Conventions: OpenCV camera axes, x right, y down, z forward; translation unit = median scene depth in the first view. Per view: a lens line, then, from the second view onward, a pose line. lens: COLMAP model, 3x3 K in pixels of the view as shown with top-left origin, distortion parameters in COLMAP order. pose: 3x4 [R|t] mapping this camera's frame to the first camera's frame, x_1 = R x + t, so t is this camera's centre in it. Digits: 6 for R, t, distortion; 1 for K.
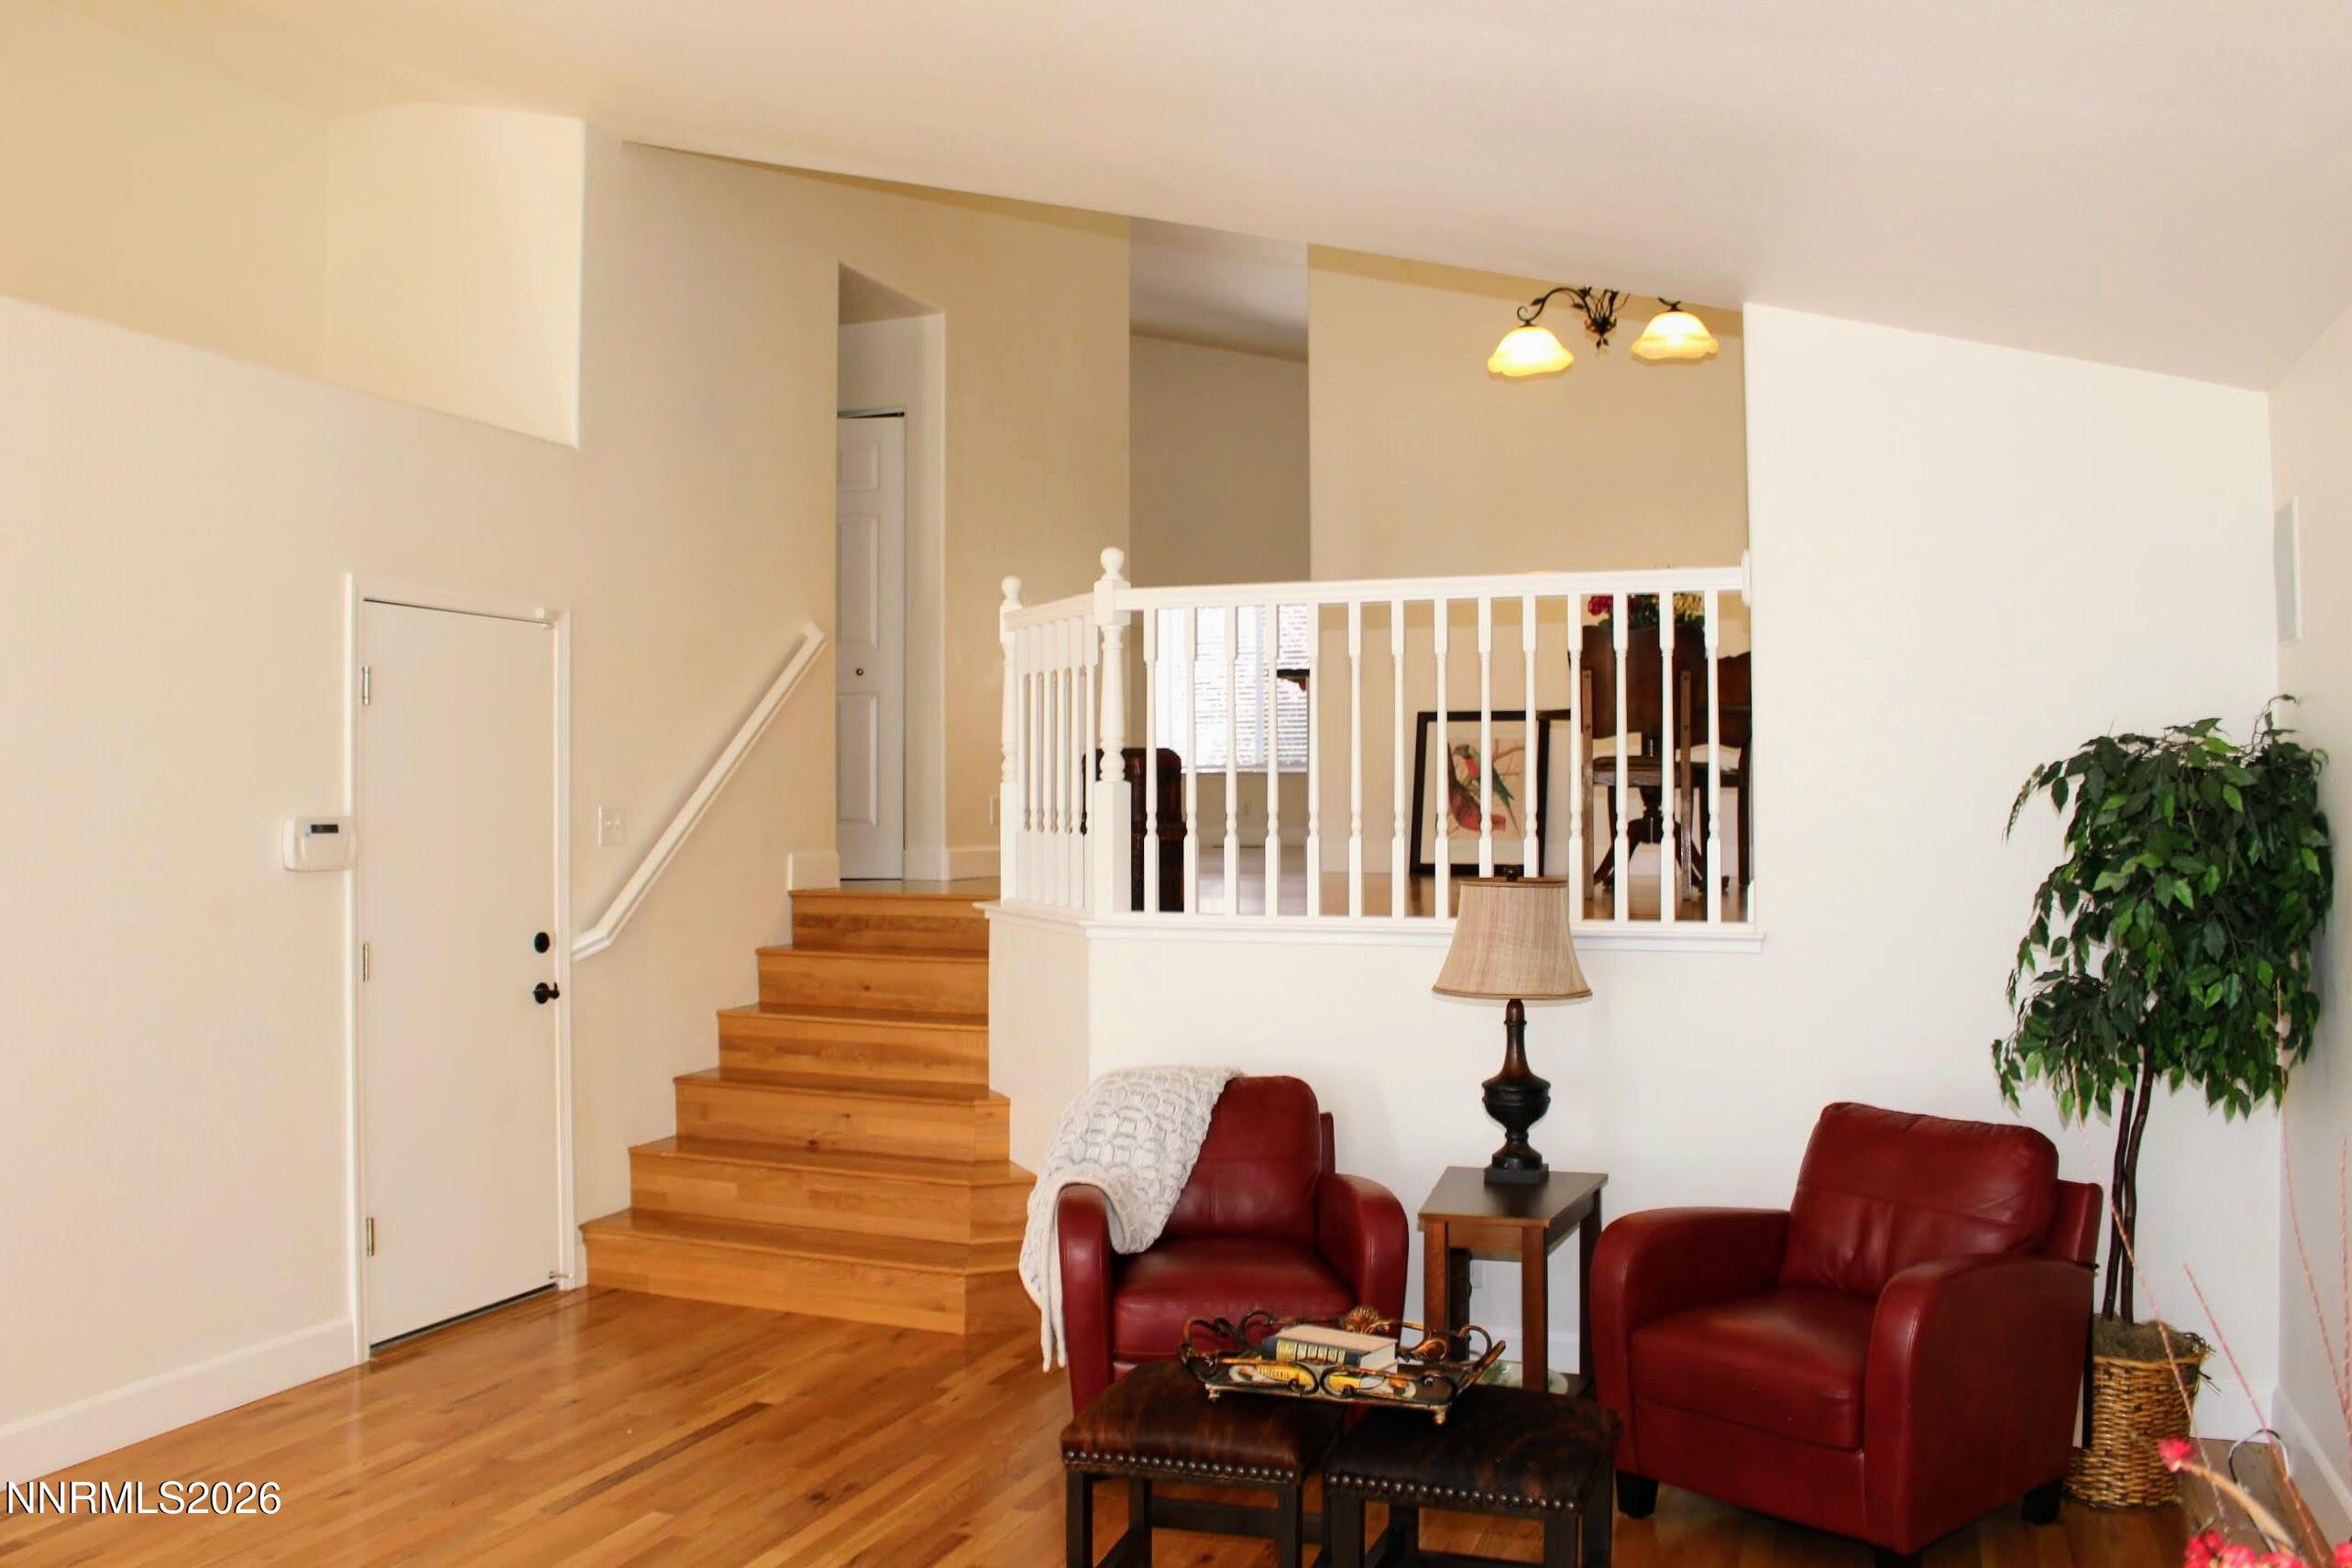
lens RADIAL K [[1943.8, 0, 1161.2], [0, 1943.8, 779.1], [0, 0, 1]] dist [-0.150108, 0.113136]
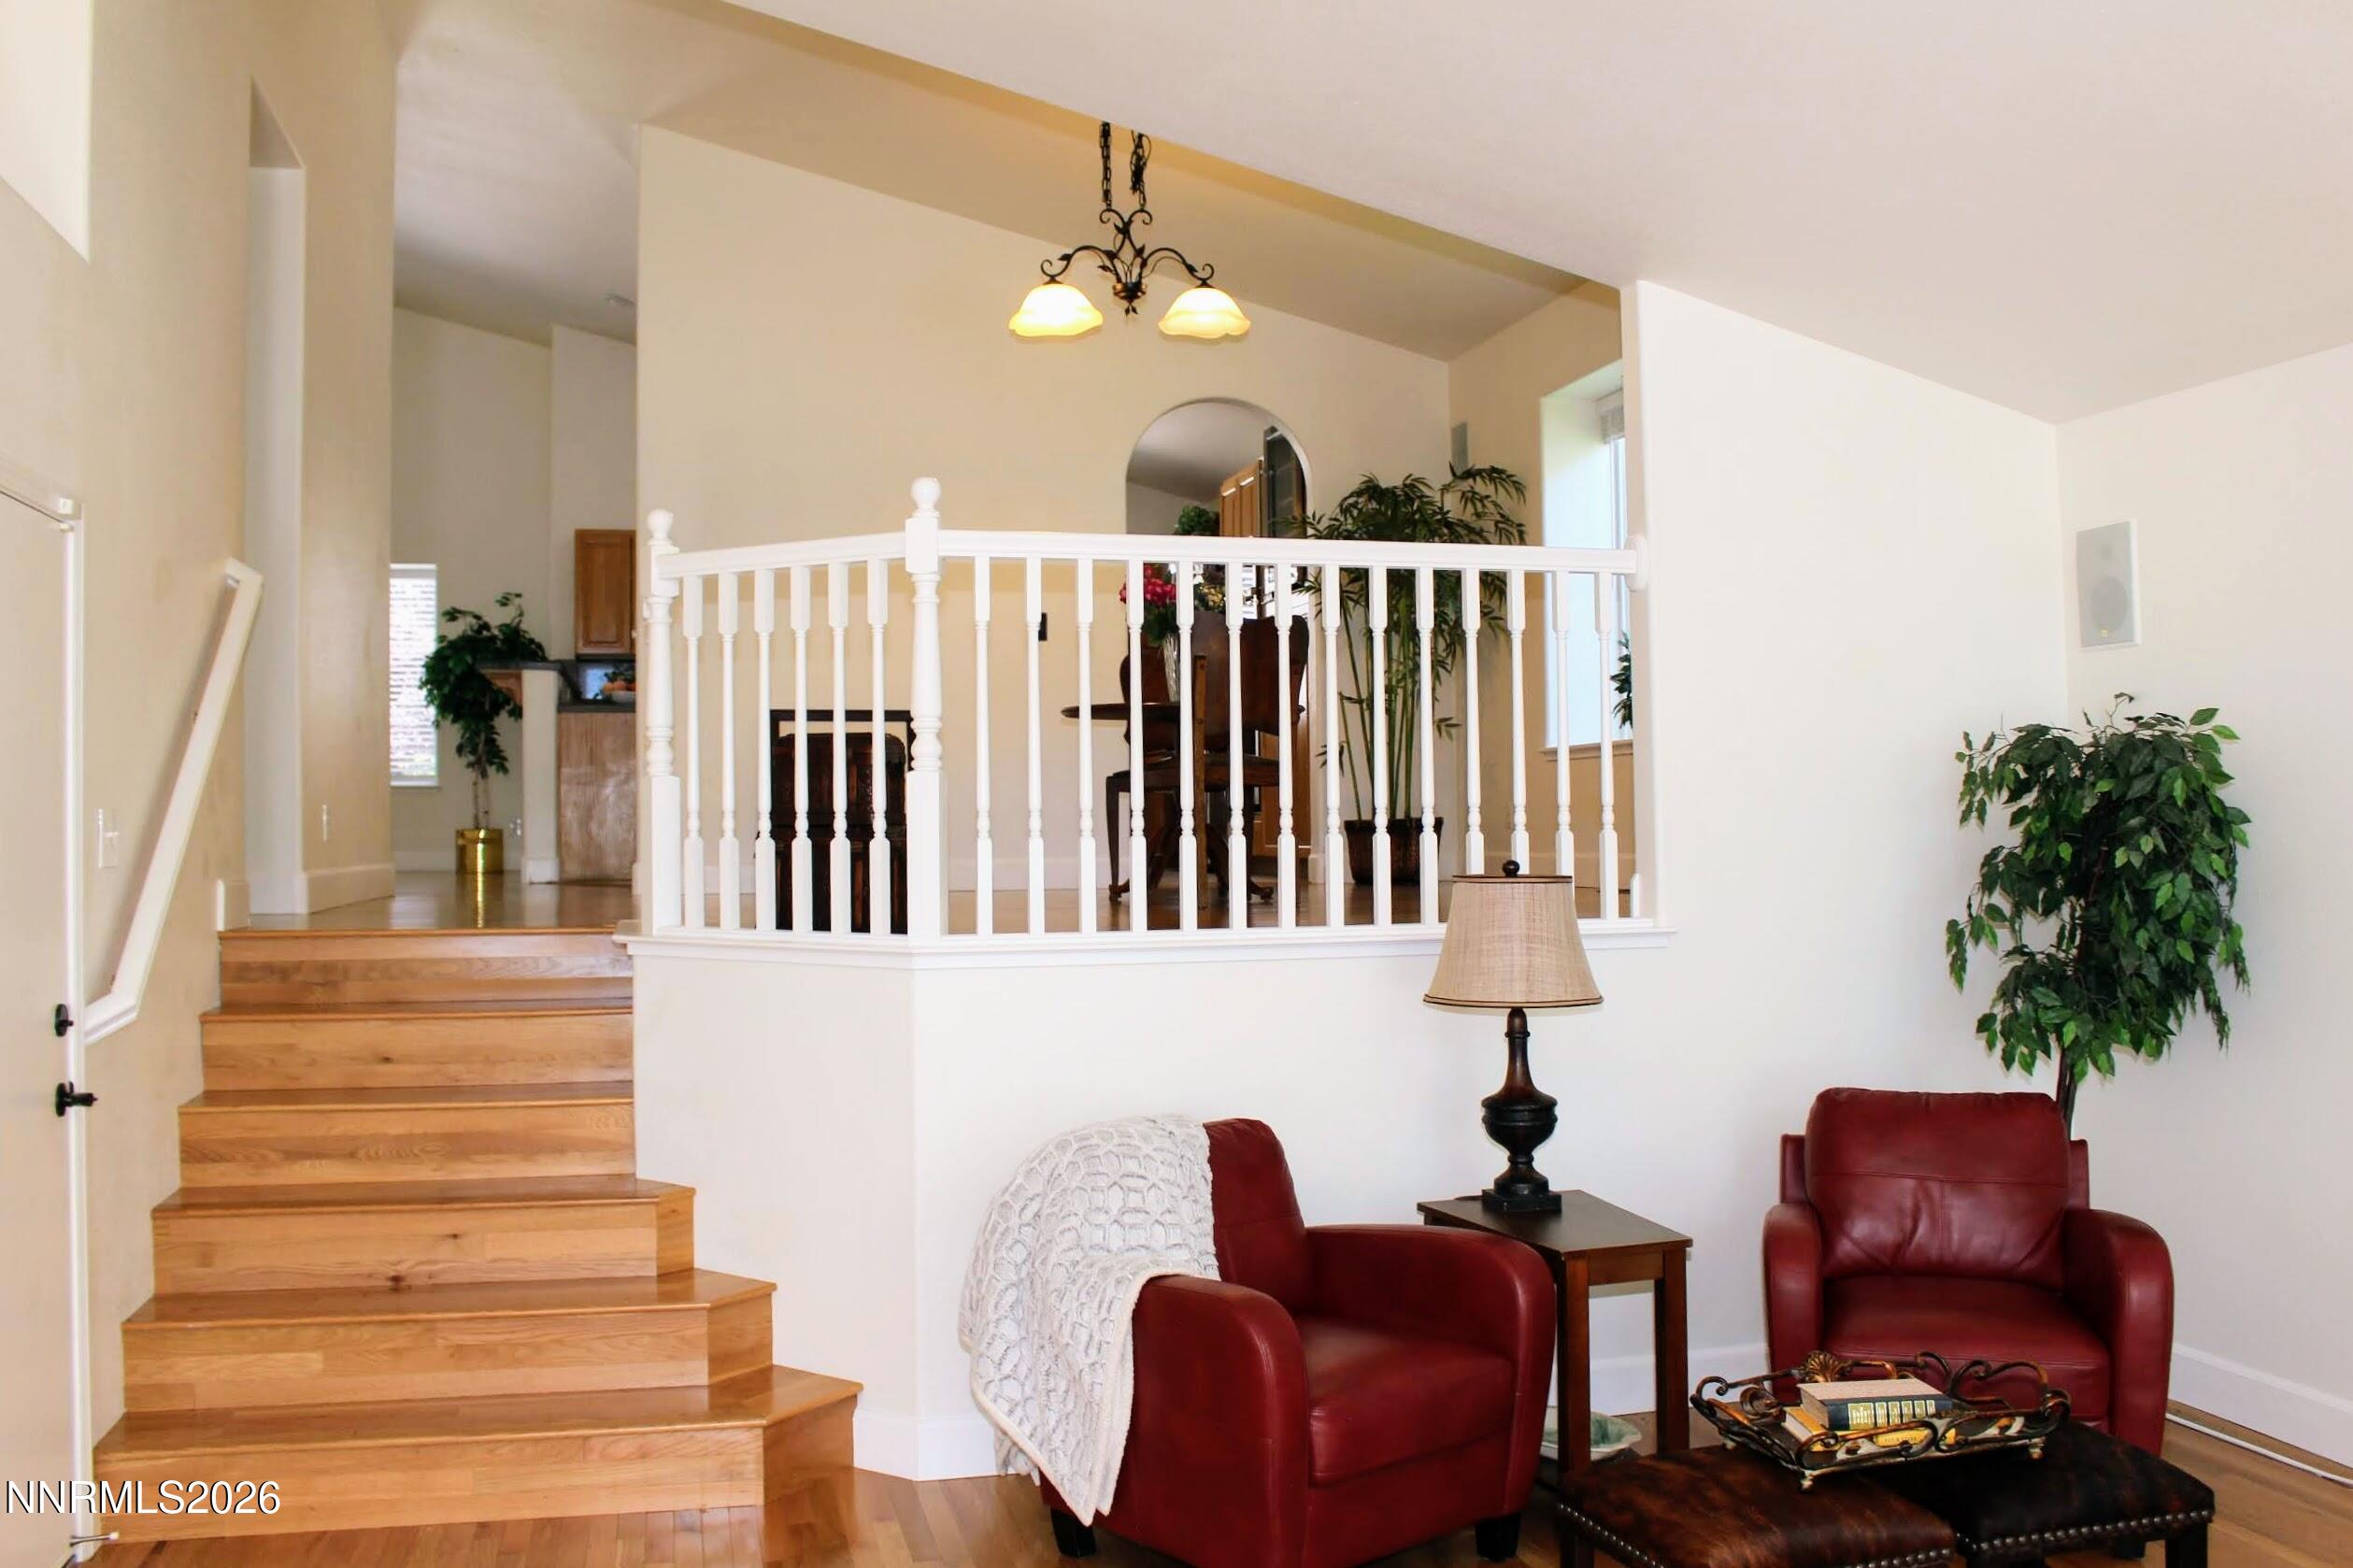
lens RADIAL K [[1982.2, 0, 1176.5], [0, 1982.2, 784.0], [0, 0, 1]] dist [-0.124856, 0.061721]
pose [[0.819617, 0.002152, 0.572907, -0.374809], [0.002697, 0.999967, -0.007615, 0.011789], [-0.572905, 0.007787, 0.819585, 0.257965]]
